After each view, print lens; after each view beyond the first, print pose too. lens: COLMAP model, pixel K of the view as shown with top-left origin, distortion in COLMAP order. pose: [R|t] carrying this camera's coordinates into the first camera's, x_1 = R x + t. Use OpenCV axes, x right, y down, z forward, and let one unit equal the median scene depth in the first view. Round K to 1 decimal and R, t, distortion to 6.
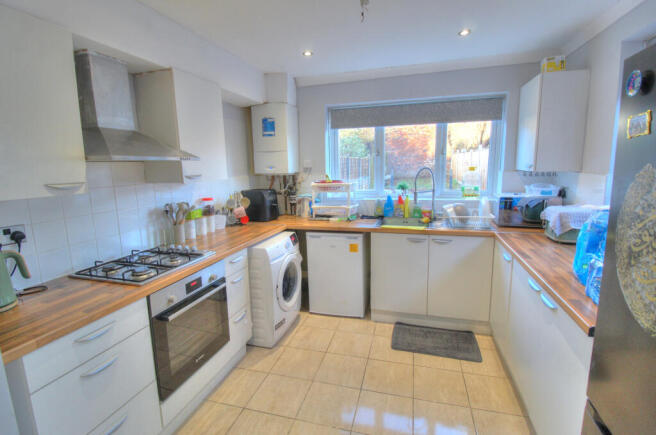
lens RADIAL K [[310.9, 0, 327.2], [0, 310.9, 217.7], [0, 0, 1]] dist [-0.005853, -0.004272]
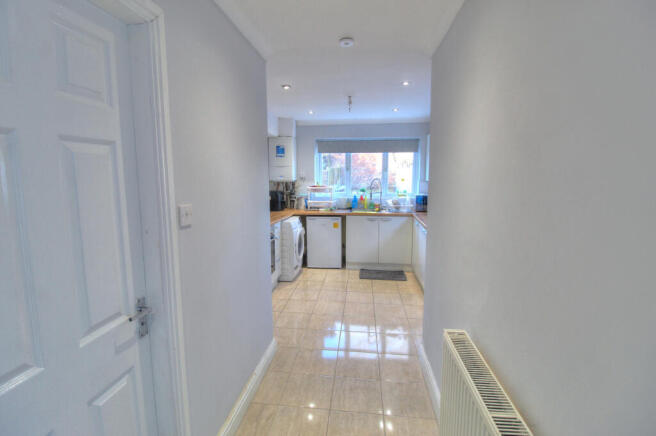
lens RADIAL K [[310.9, 0, 329.3], [0, 310.9, 216.8], [0, 0, 1]] dist [-0.005853, -0.004272]
pose [[0.986743, -0.000769, 0.162286, -0.216115], [0.006898, 0.999284, -0.037209, 0.110466], [-0.162141, 0.037835, 0.986042, -0.634838]]
